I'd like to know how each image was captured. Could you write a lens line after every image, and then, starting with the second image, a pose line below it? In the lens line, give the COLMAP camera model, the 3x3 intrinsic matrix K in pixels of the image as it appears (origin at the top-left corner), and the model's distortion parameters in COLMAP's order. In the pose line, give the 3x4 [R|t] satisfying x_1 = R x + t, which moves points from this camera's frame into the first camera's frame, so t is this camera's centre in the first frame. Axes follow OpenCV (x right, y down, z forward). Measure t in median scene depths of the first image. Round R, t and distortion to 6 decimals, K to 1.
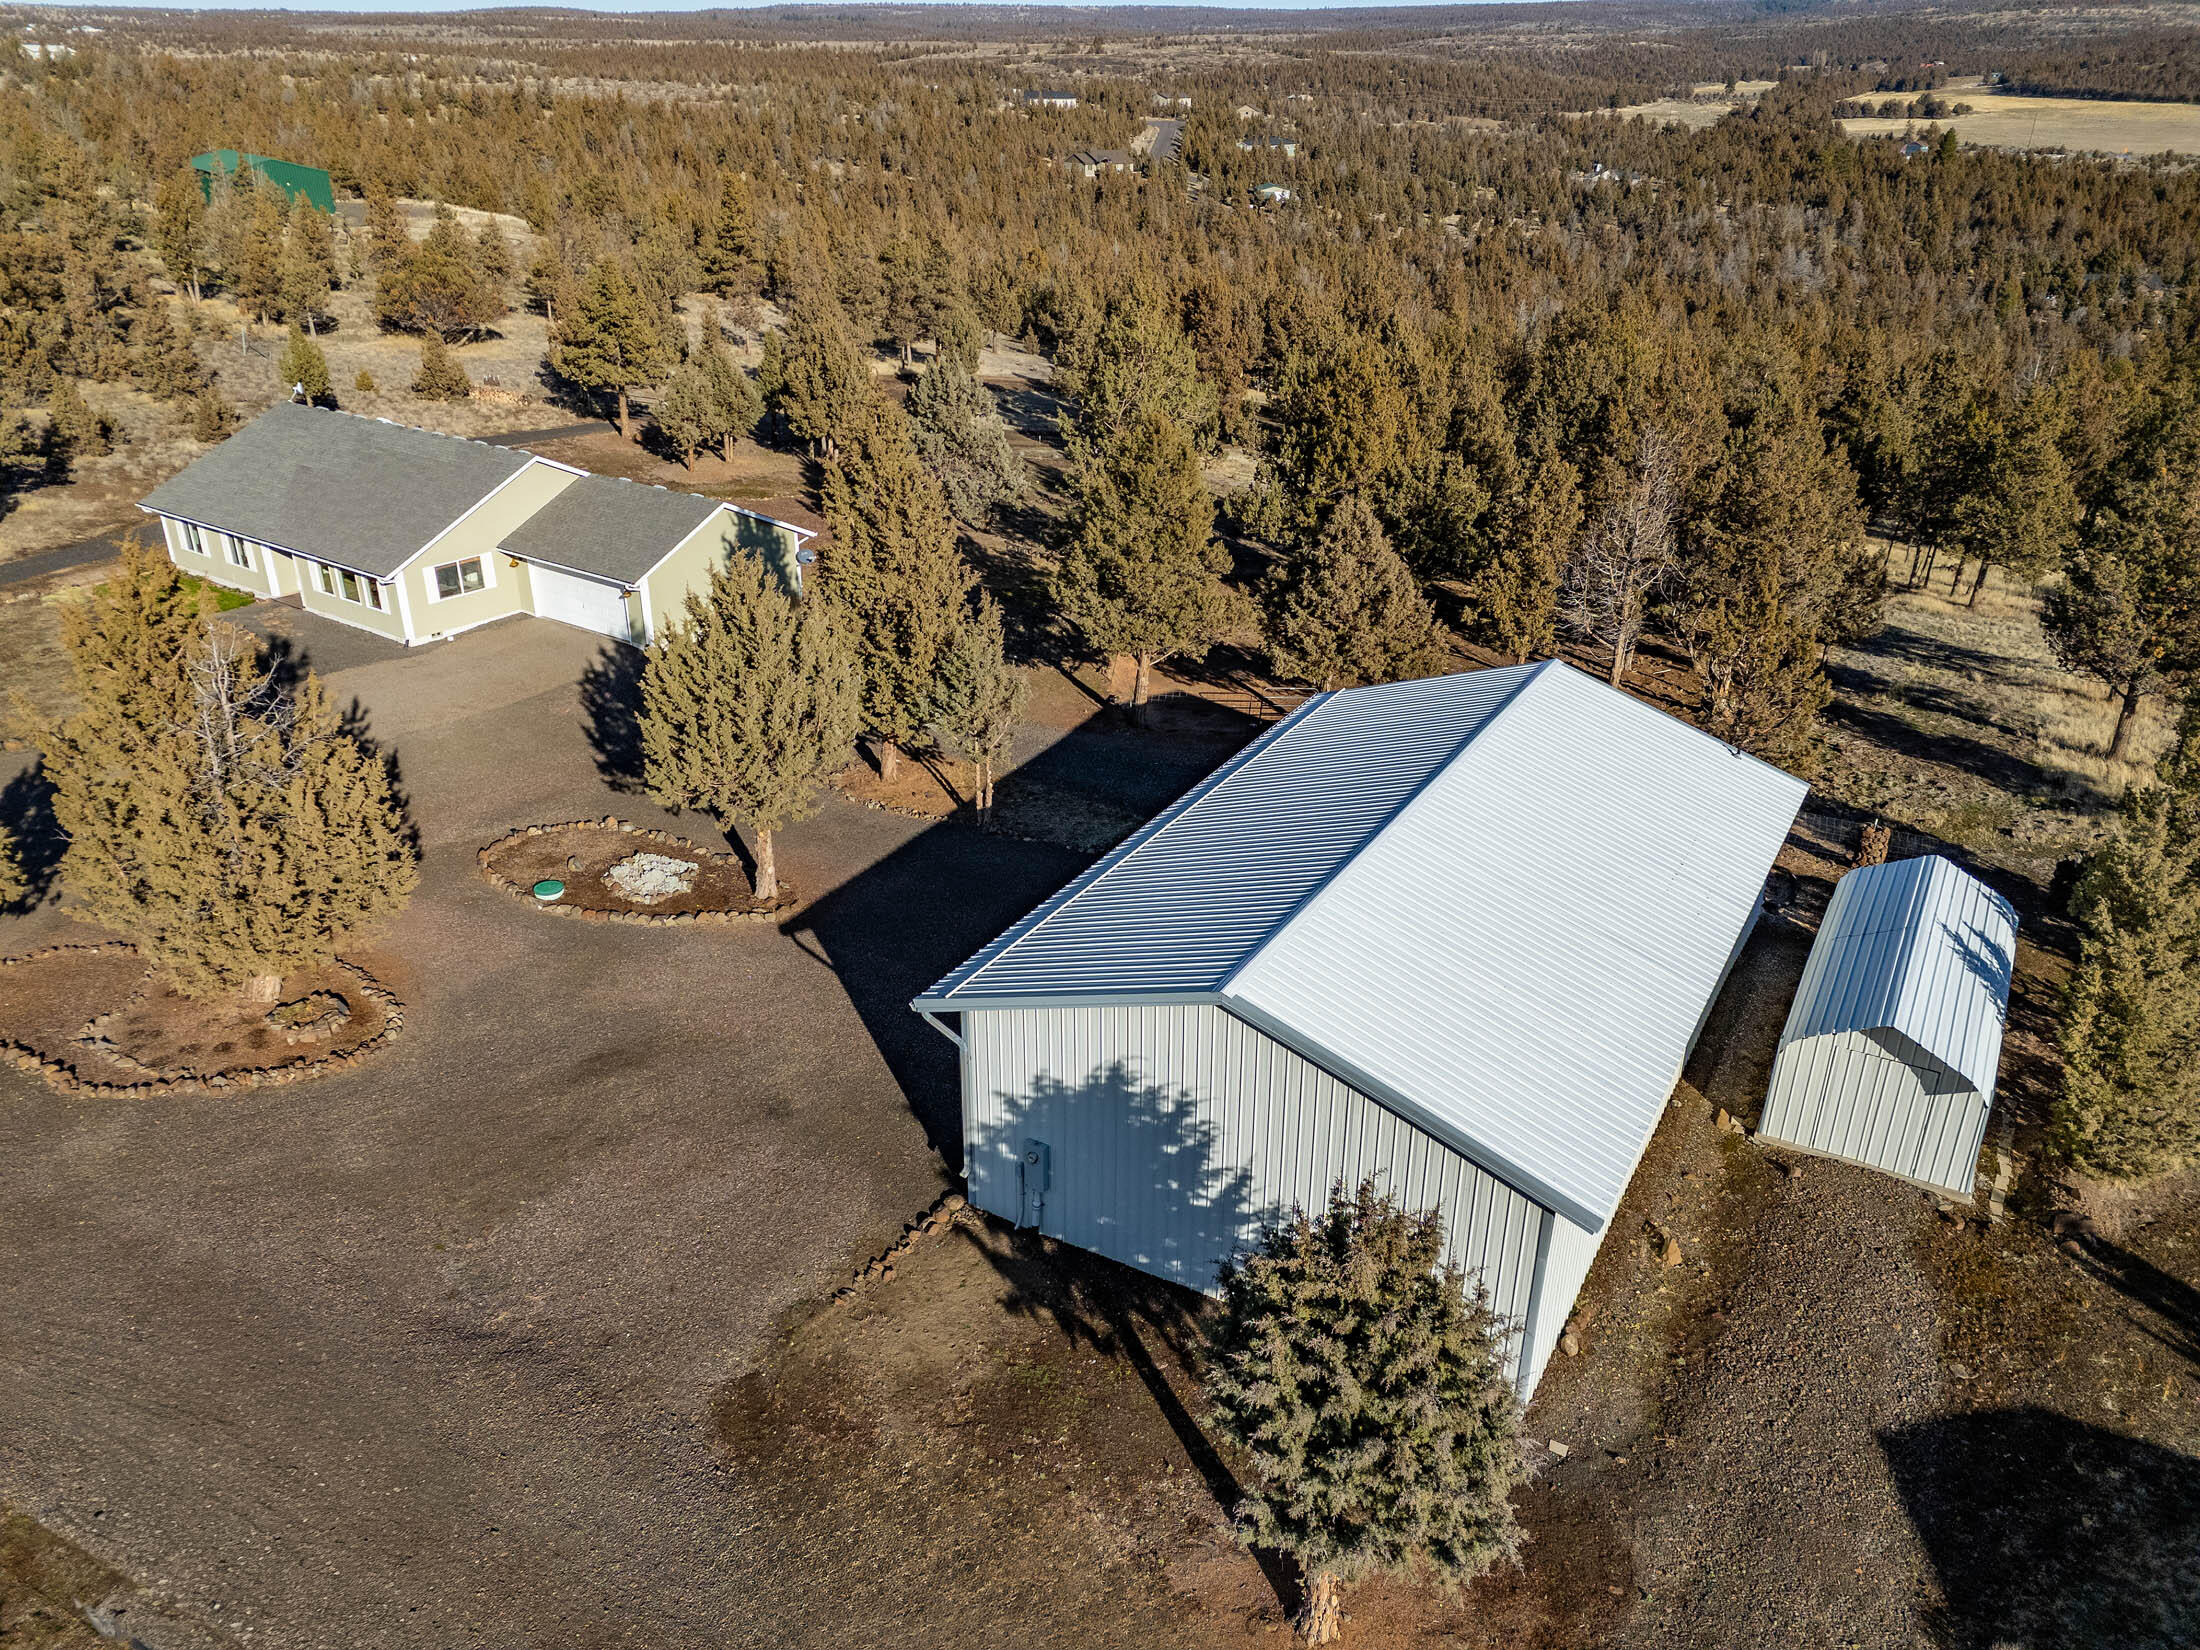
lens RADIAL K [[1610.5, 0, 1093.8], [0, 1610.5, 830.3], [0, 0, 1]] dist [0.067998, -0.049860]
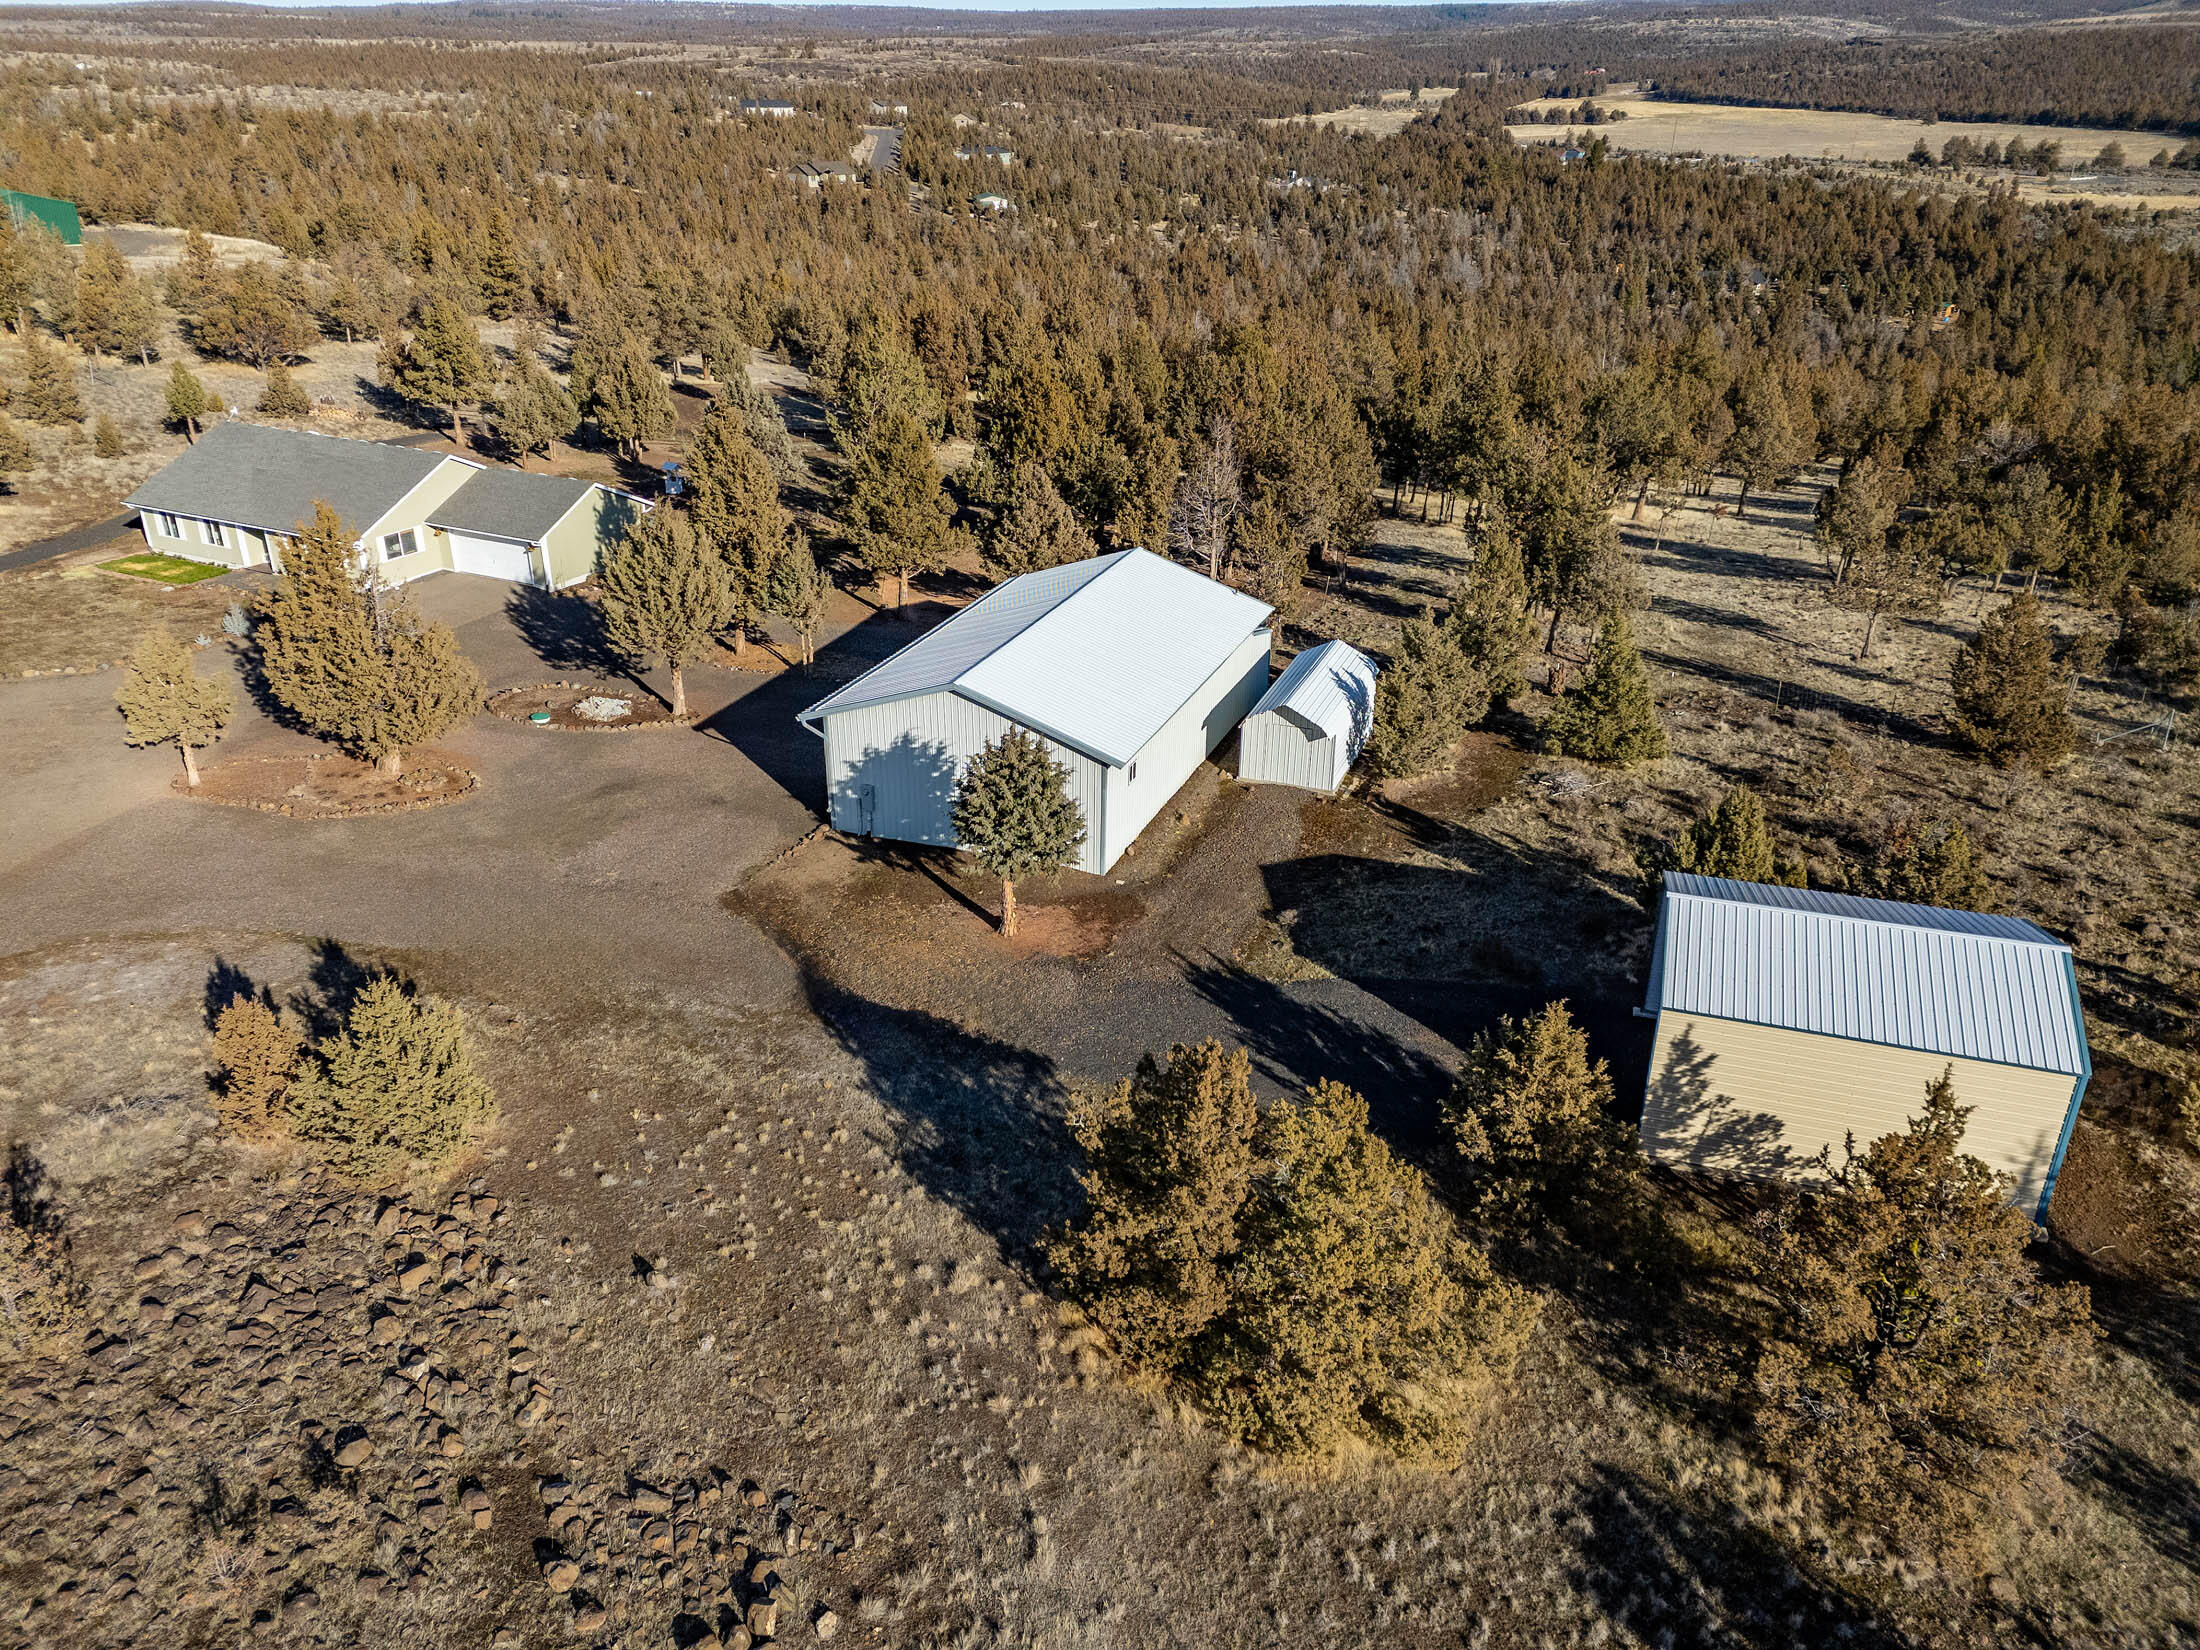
lens RADIAL K [[1610.5, 0, 1107.5], [0, 1610.5, 831.3], [0, 0, 1]] dist [0.067998, -0.049860]
pose [[0.986208, -0.068302, 0.150759, -0.019422], [0.068151, 0.997656, 0.006172, 0.109489], [-0.150827, 0.004187, 0.988551, -0.417228]]
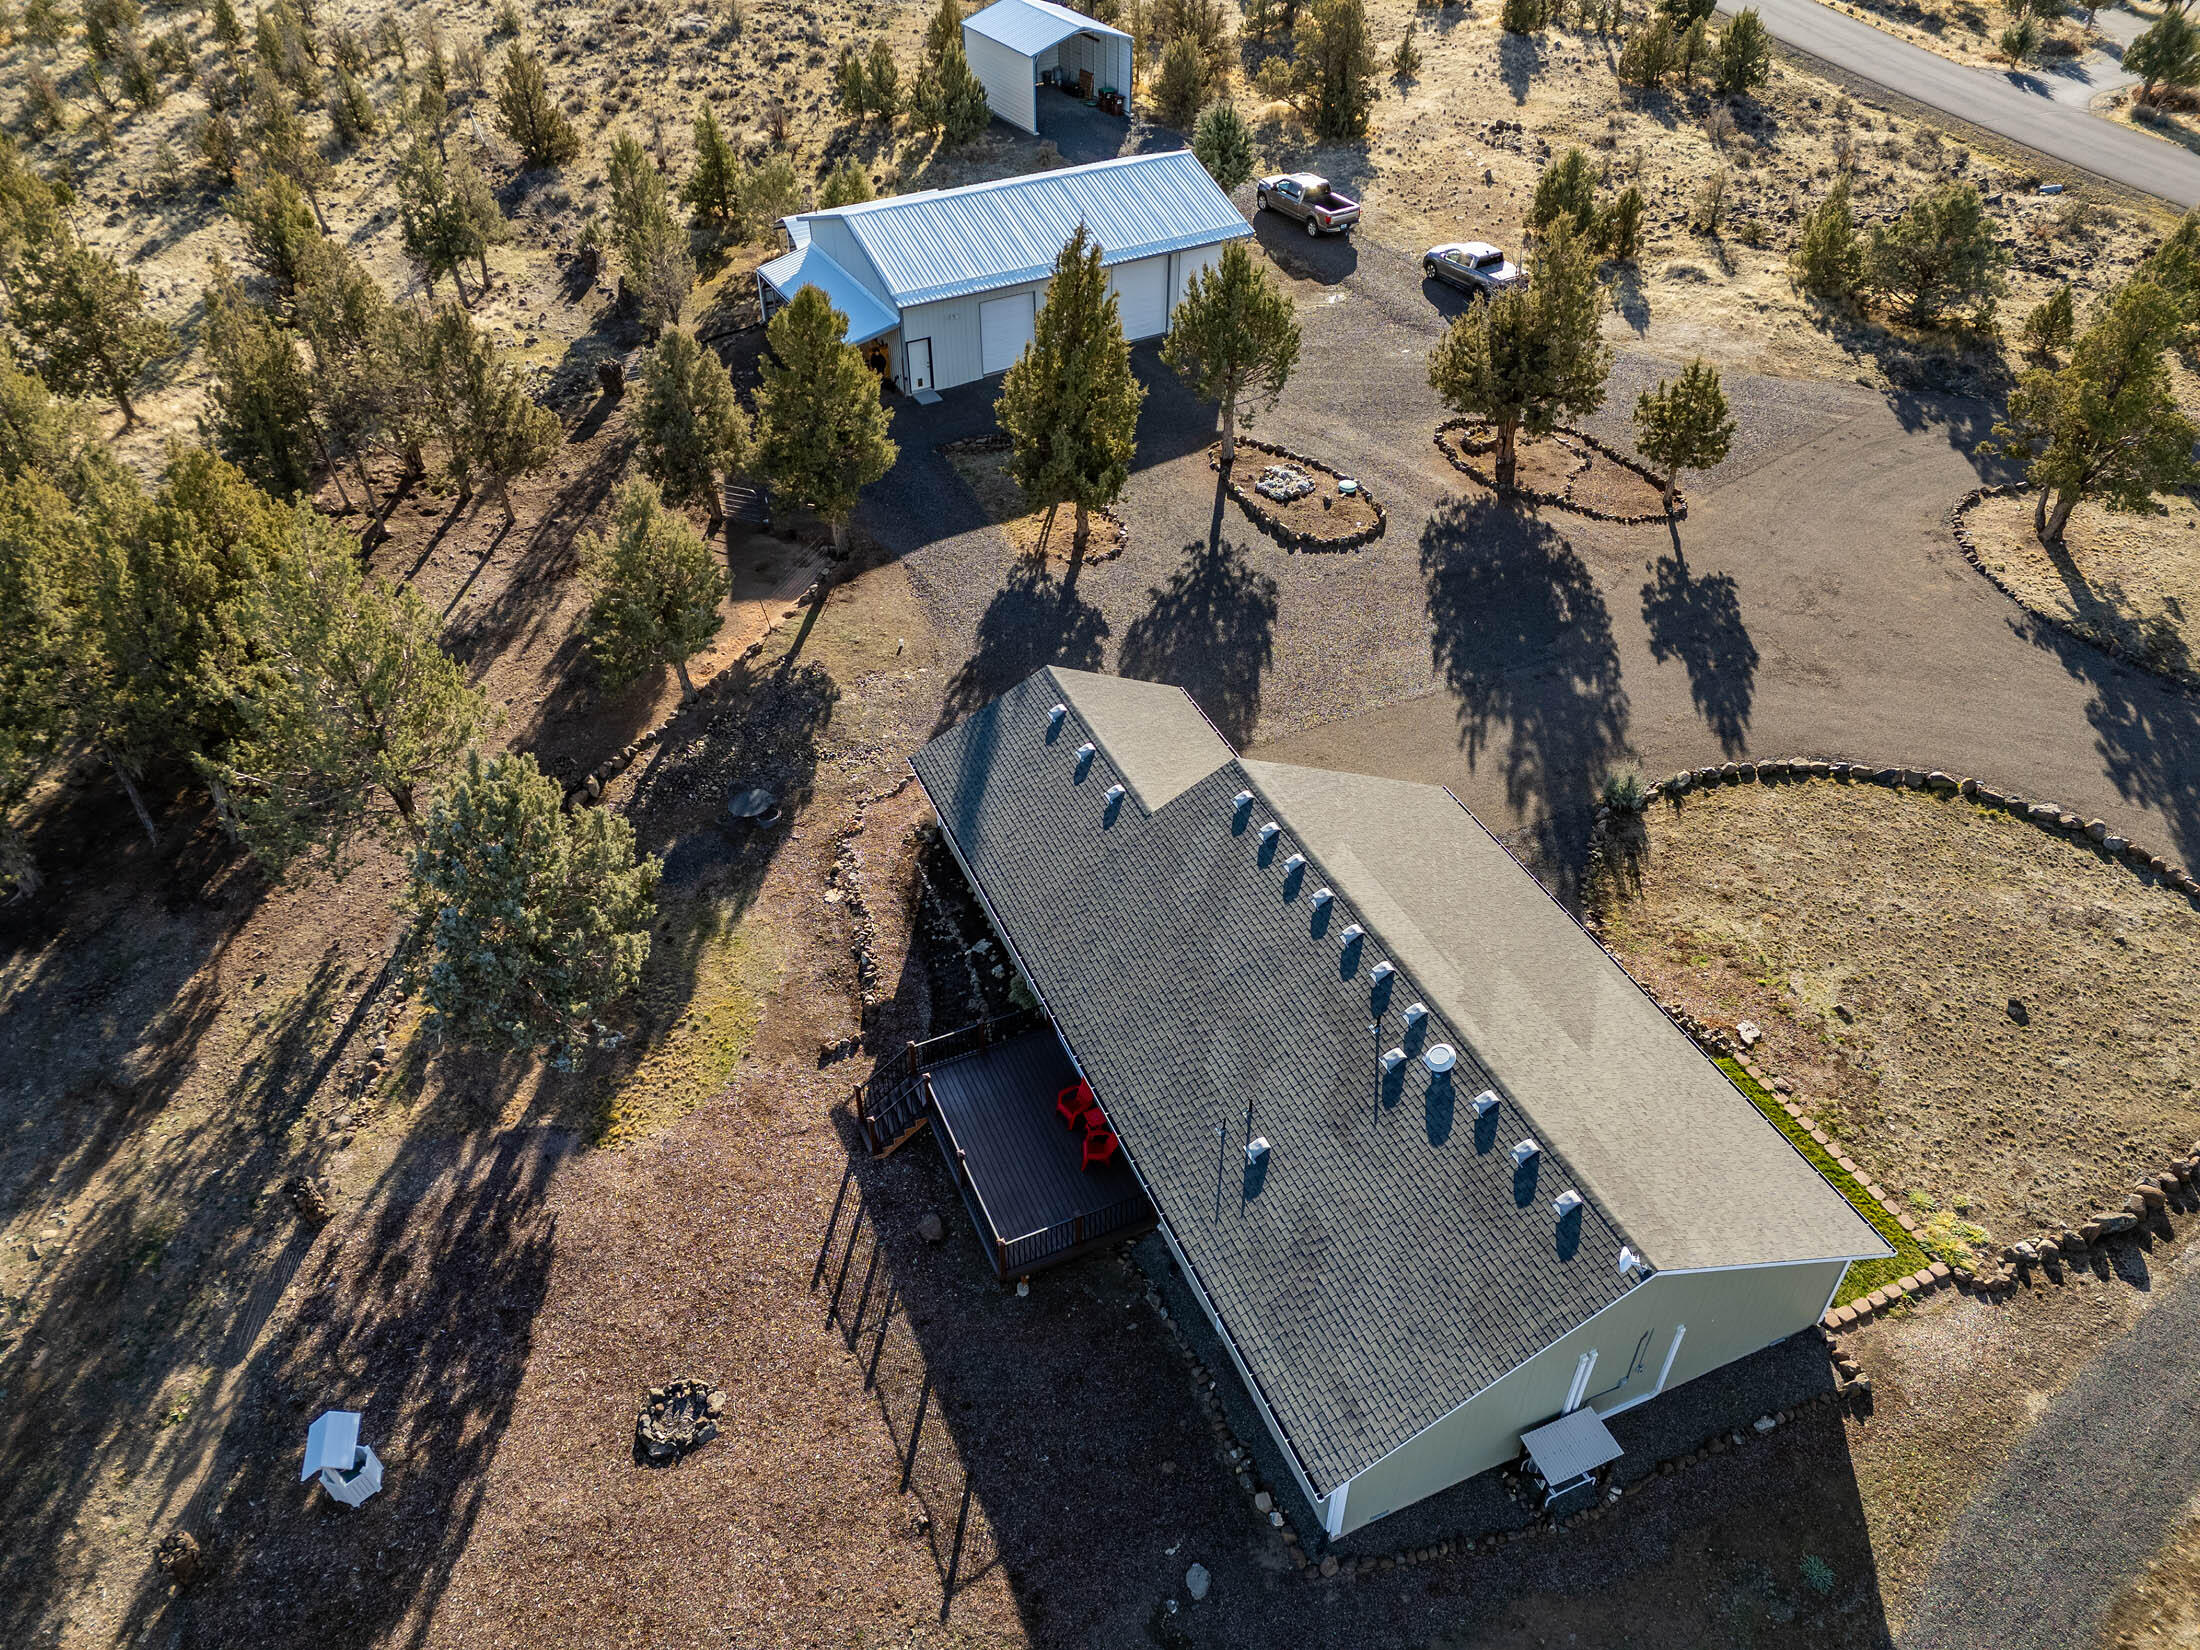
lens RADIAL K [[1610.5, 0, 1090.4], [0, 1610.5, 822.3], [0, 0, 1]] dist [0.067998, -0.049860]
pose [[-0.862718, -0.323400, 0.388754, -0.534322], [0.214664, 0.461852, 0.860588, -0.790711], [-0.457861, 0.825896, -0.329026, 1.212951]]
